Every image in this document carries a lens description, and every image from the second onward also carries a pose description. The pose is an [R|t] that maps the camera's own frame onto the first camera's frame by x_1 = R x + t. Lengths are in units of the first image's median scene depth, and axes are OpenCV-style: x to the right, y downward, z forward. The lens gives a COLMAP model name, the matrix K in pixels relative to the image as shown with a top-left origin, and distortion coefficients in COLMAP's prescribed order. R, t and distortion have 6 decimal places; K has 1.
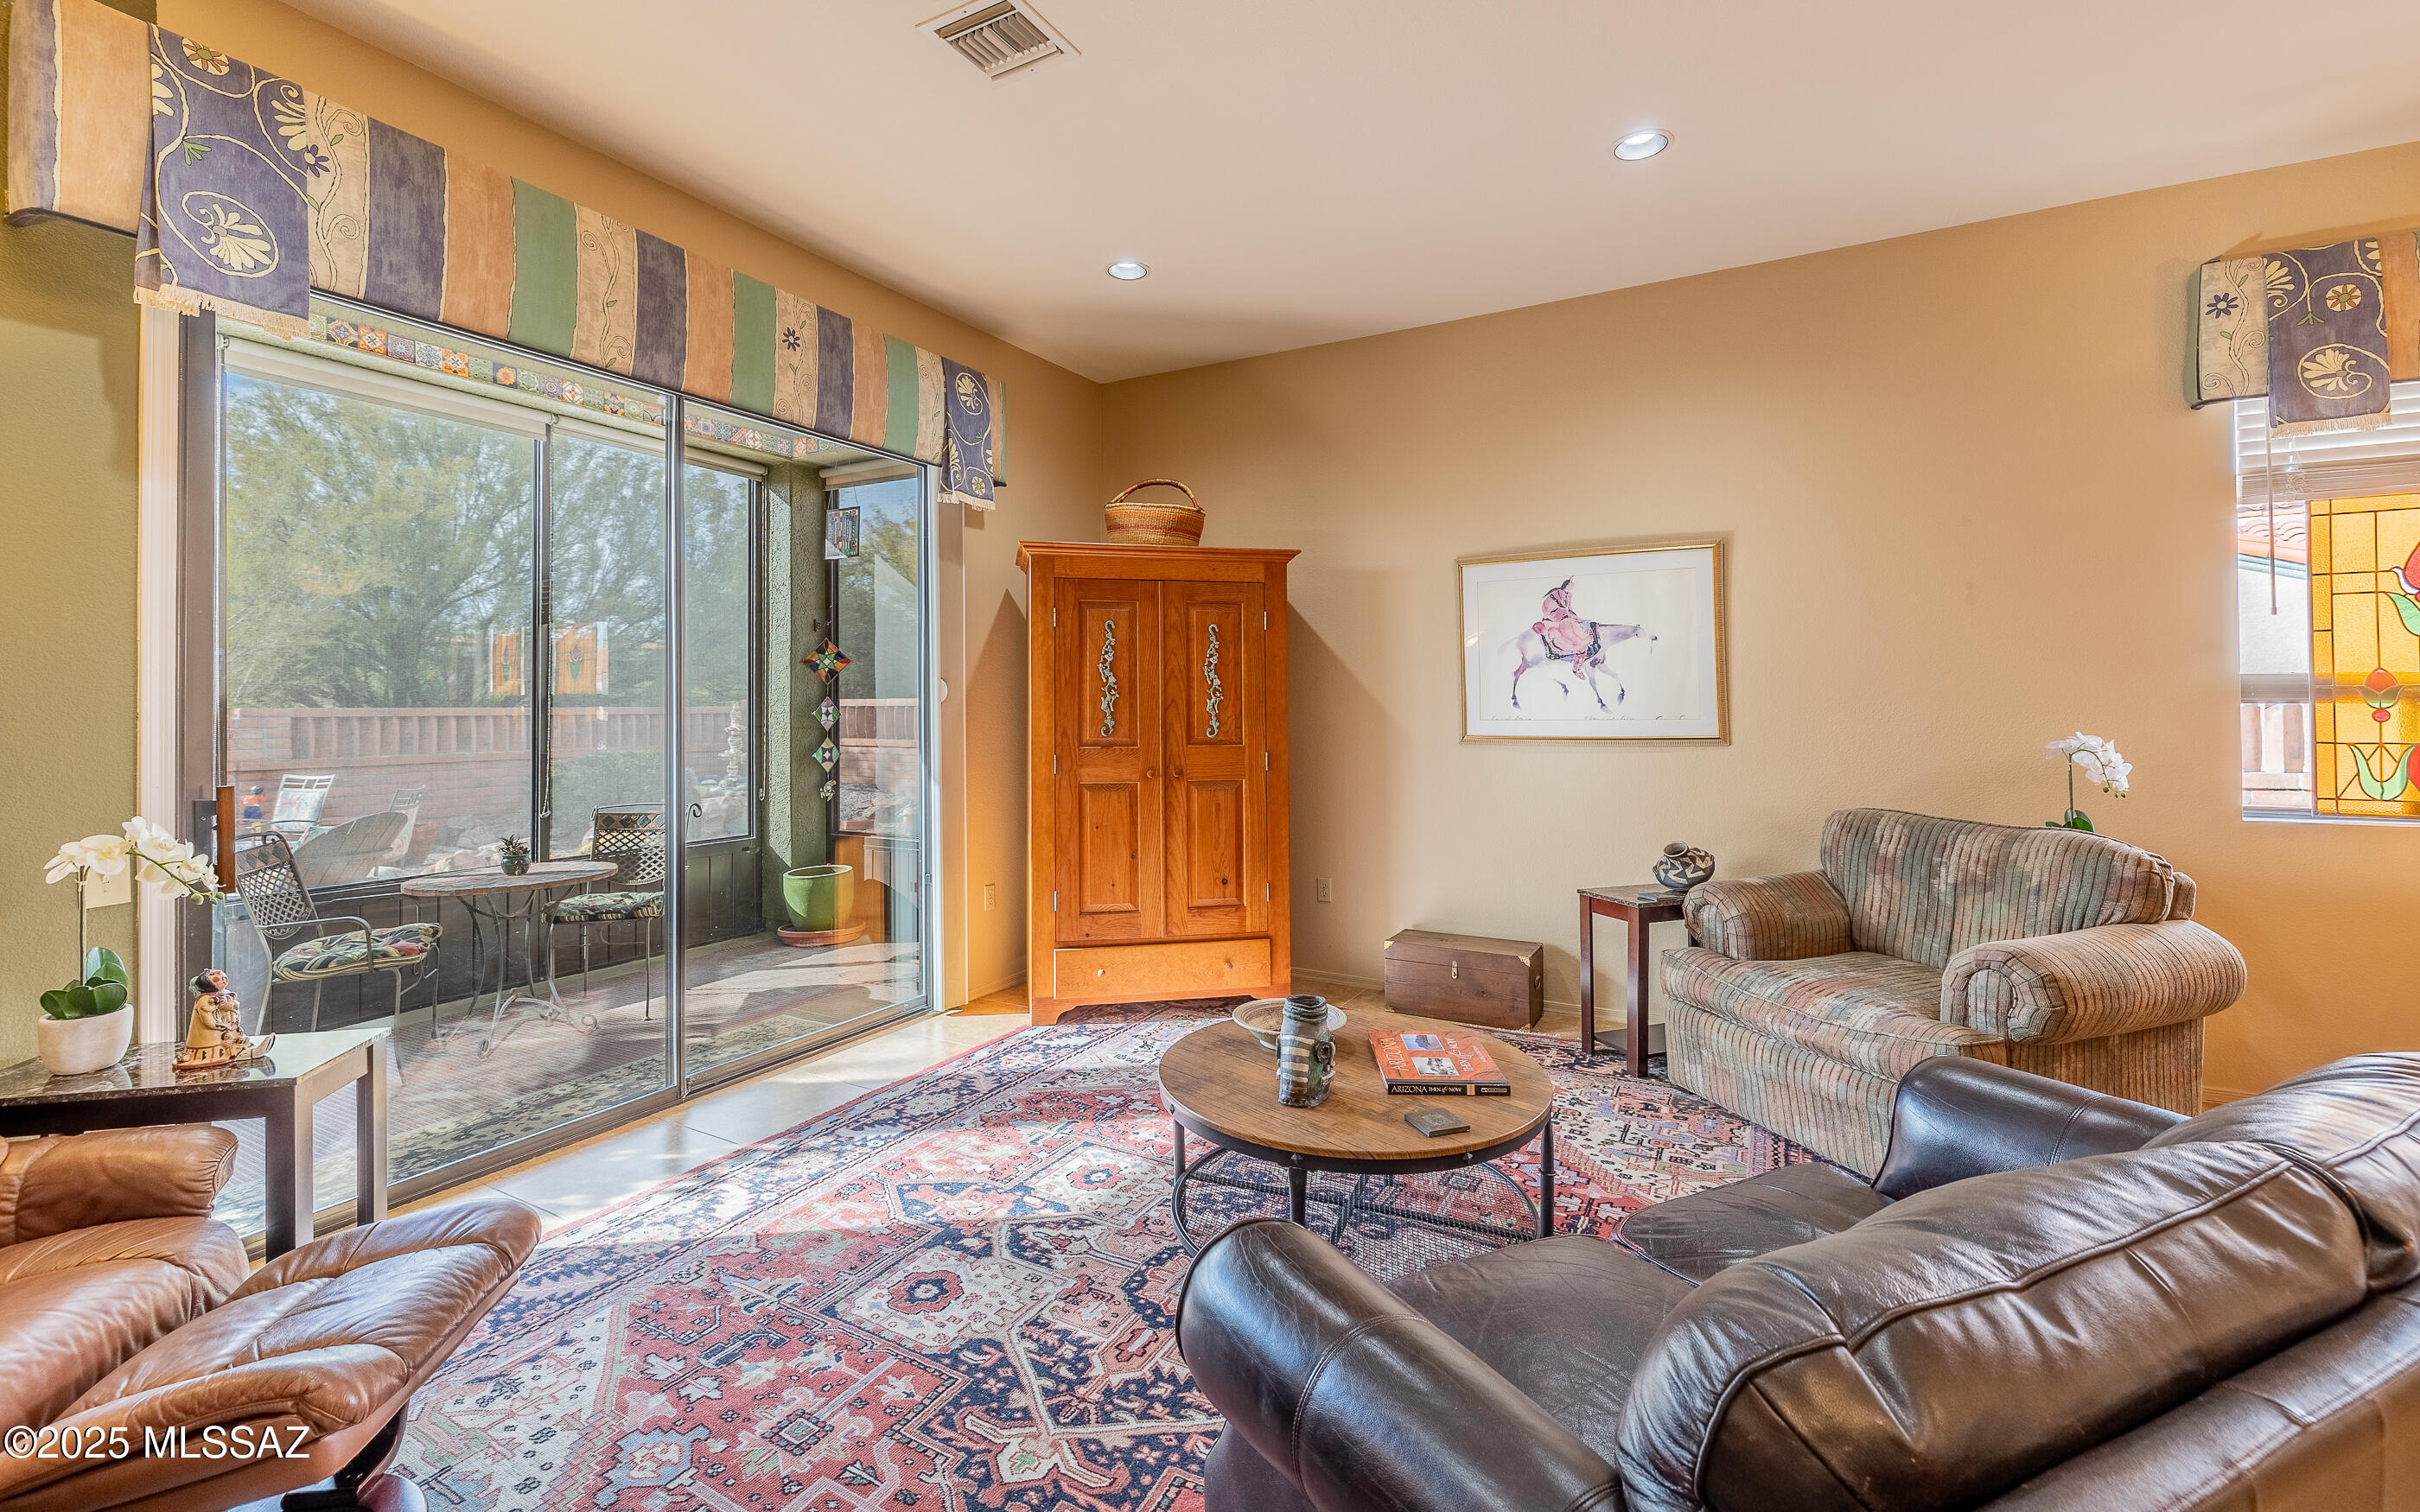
lens RADIAL K [[1023.5, 0, 1209.7], [0, 1023.5, 696.2], [0, 0, 1]] dist [-0.006768, 0.000688]
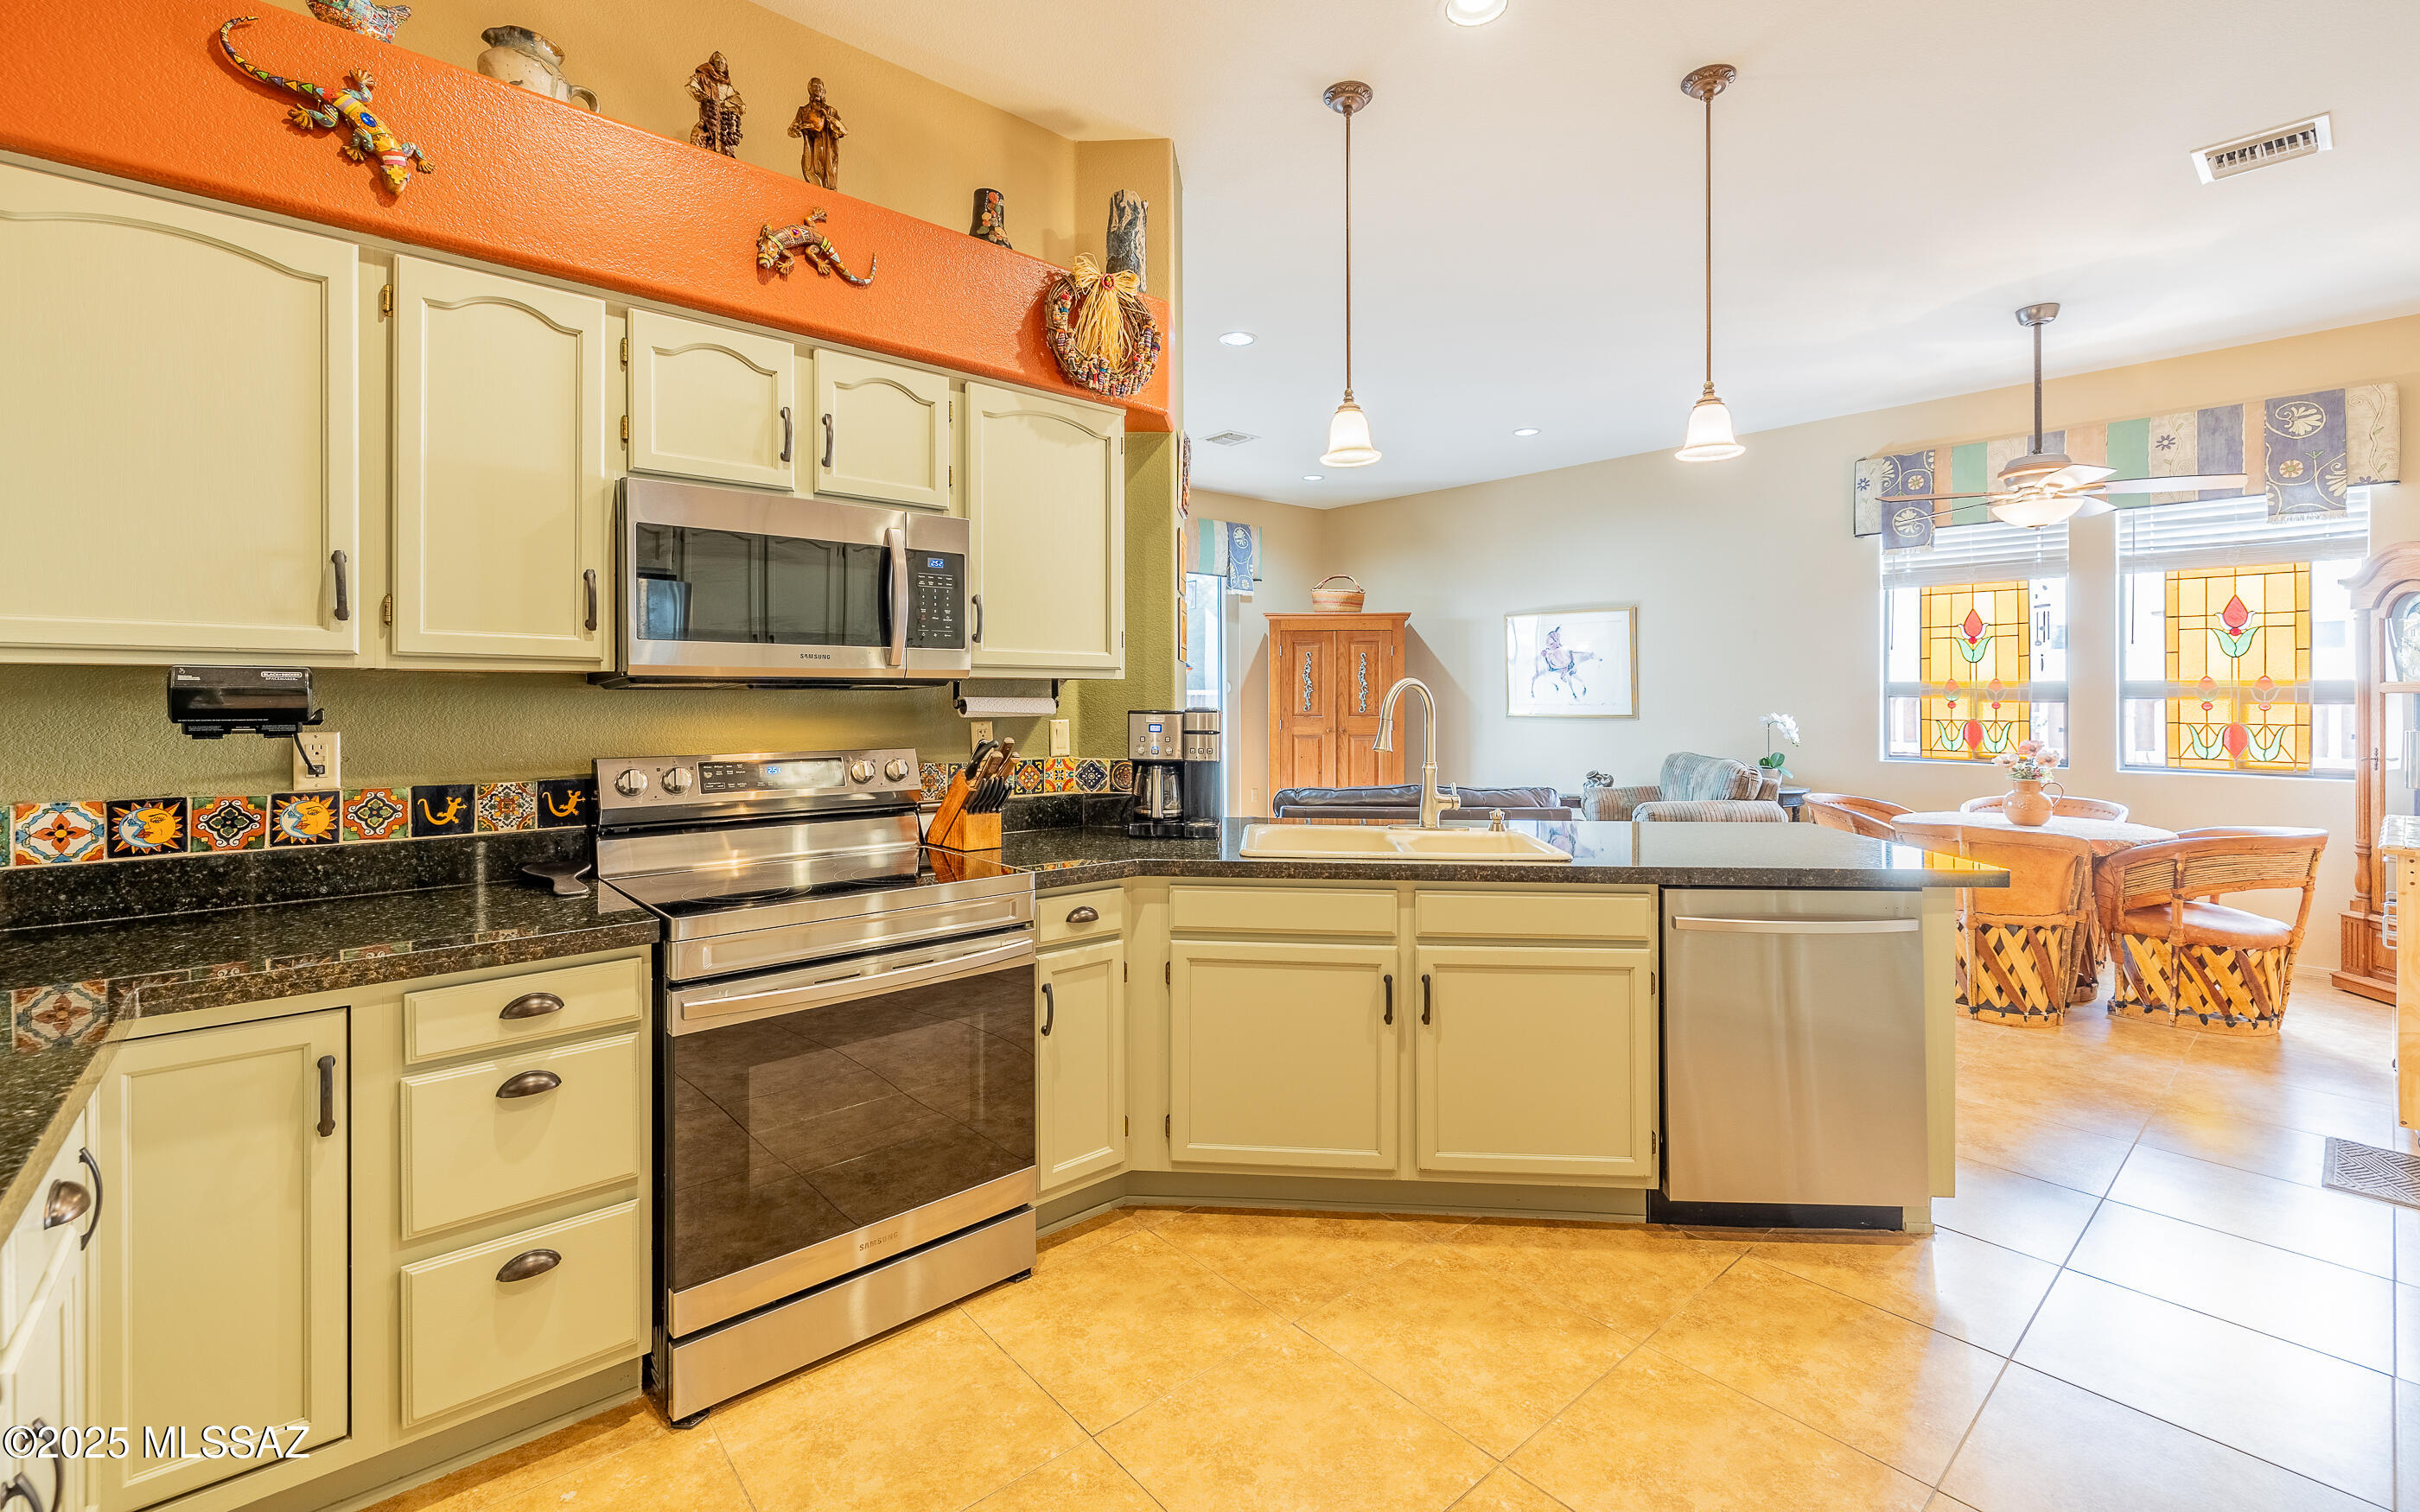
lens RADIAL K [[1023.5, 0, 1201.4], [0, 1023.5, 680.3], [0, 0, 1]] dist [-0.006768, 0.000688]
pose [[0.937020, 0.000579, -0.349275, 0.478762], [-0.002402, 0.999986, -0.004784, -0.012160], [0.349267, 0.005322, 0.937008, -1.099456]]
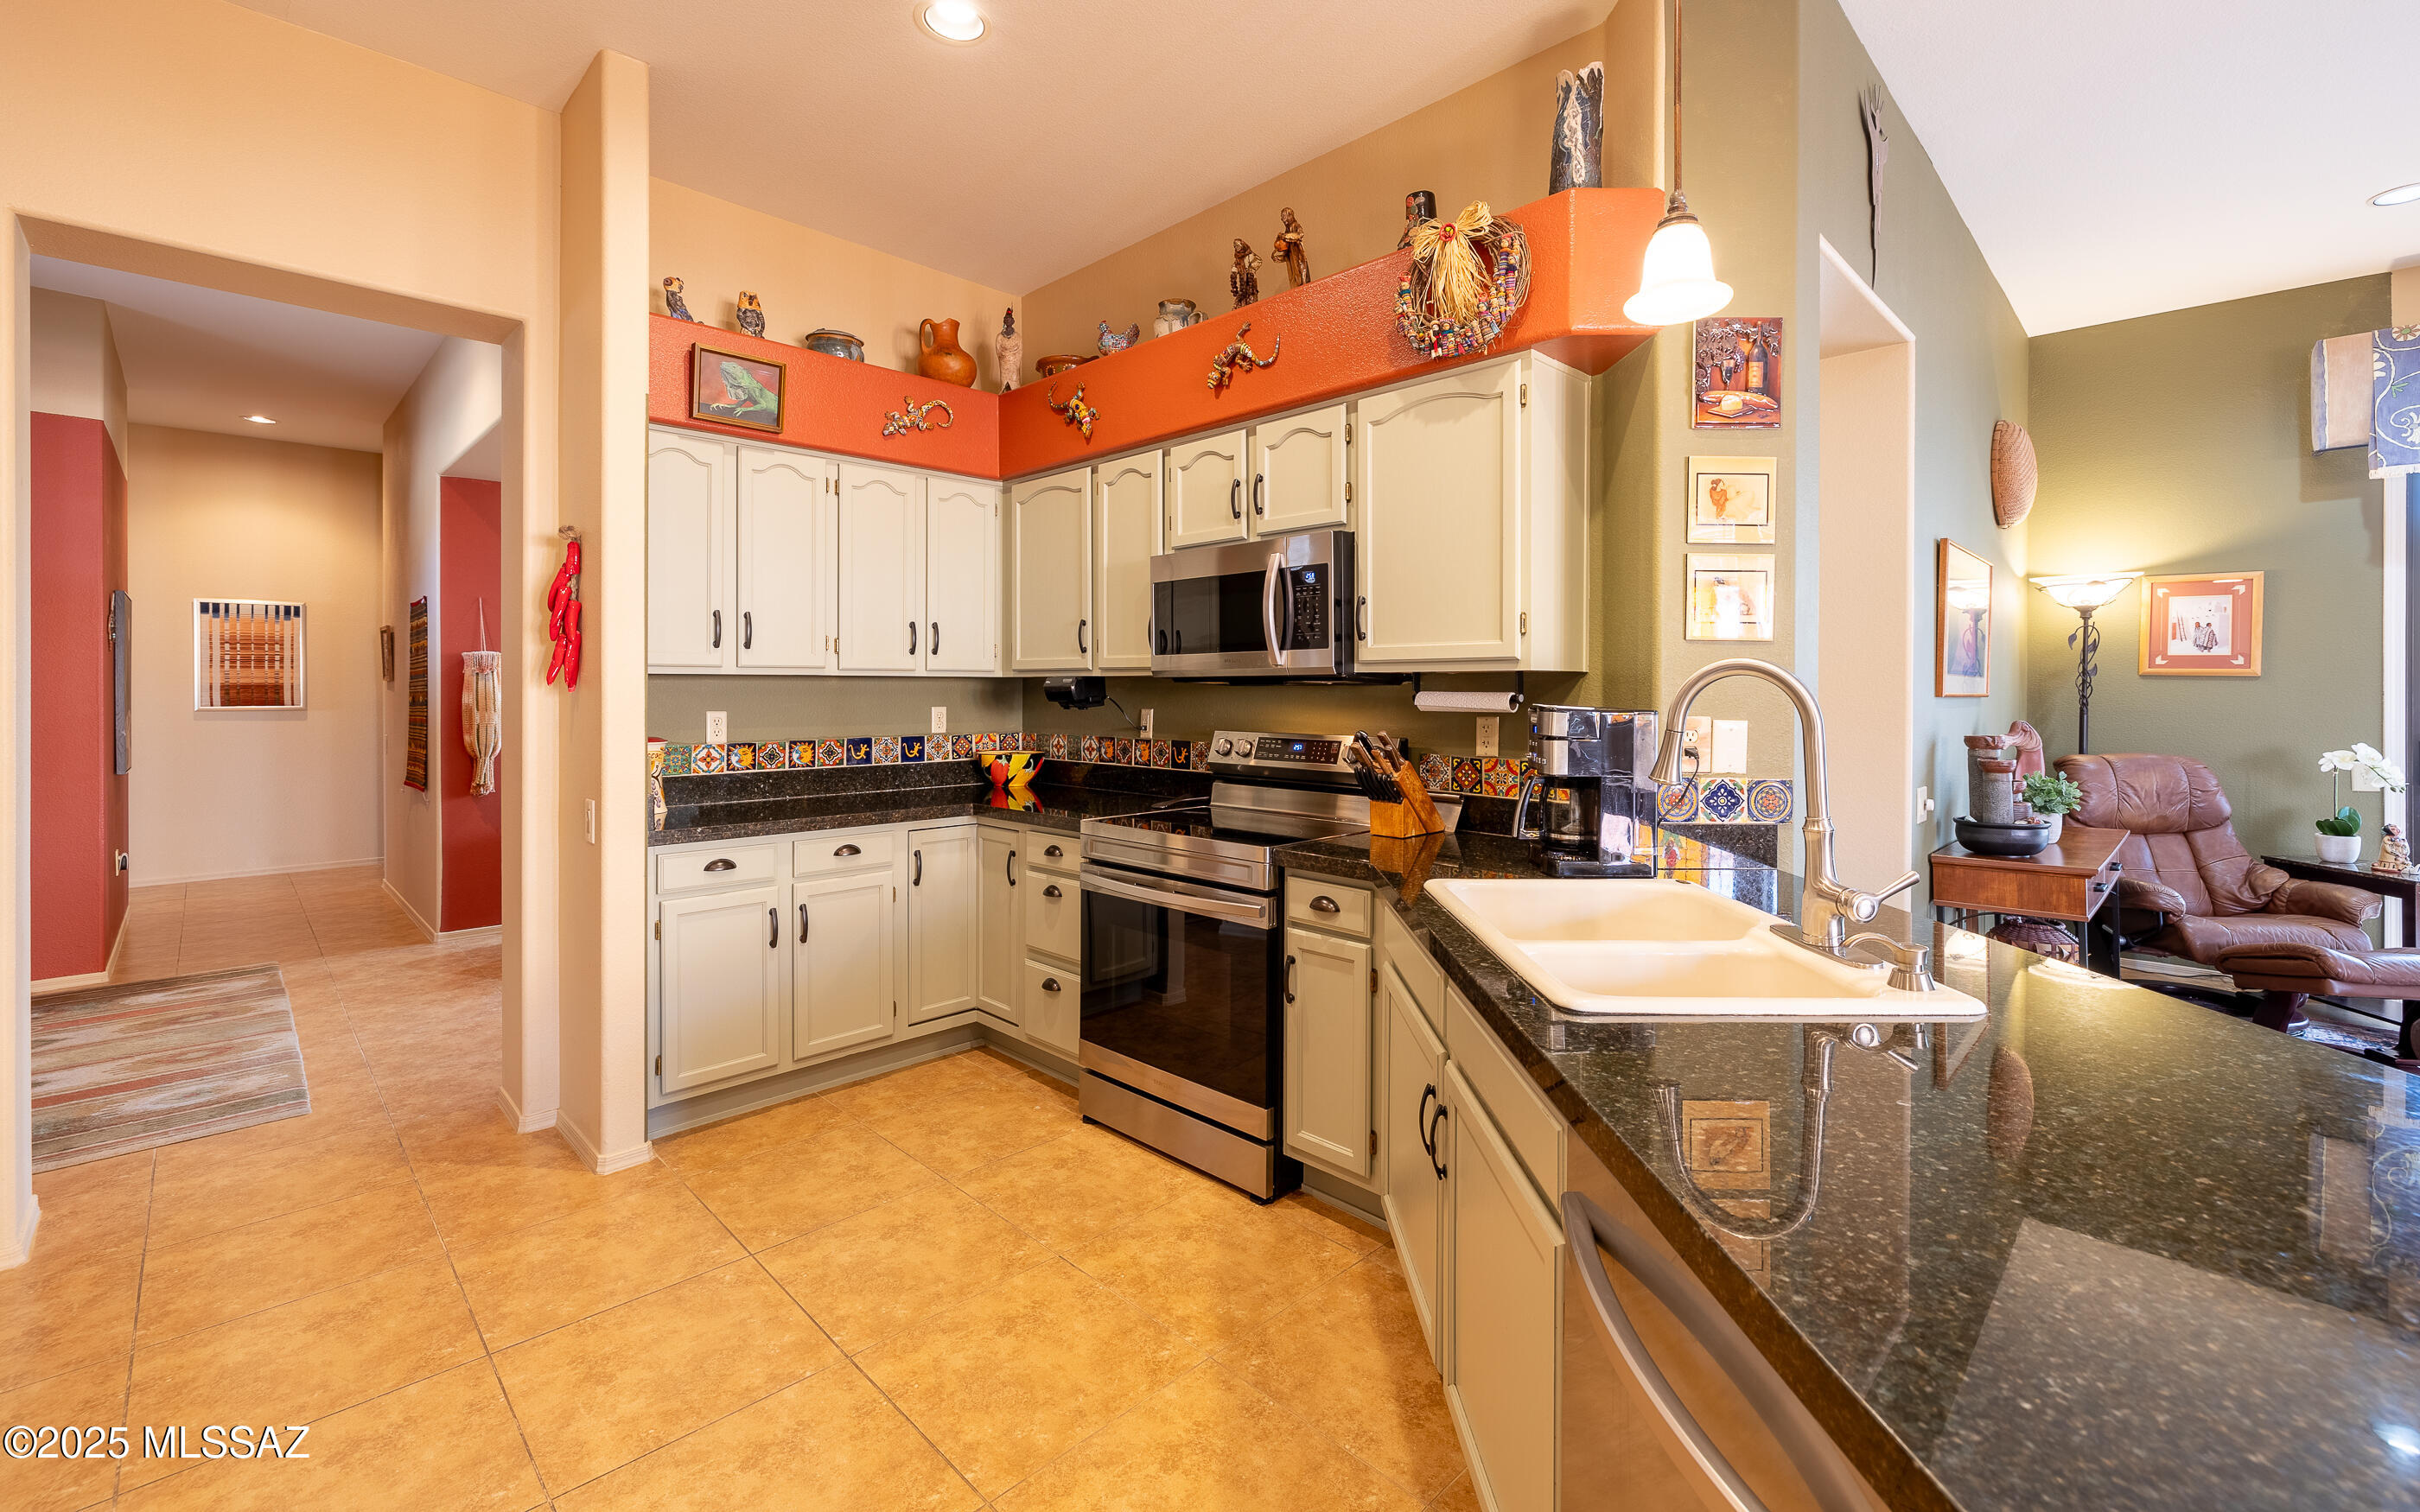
lens RADIAL K [[1023.5, 0, 1219.1], [0, 1023.5, 679.5], [0, 0, 1]] dist [-0.006768, 0.000688]
pose [[-0.287194, -0.002862, -0.957868, 0.866190], [0.009138, 0.999942, -0.005728, -0.008923], [0.957829, -0.010398, -0.287152, -0.333312]]
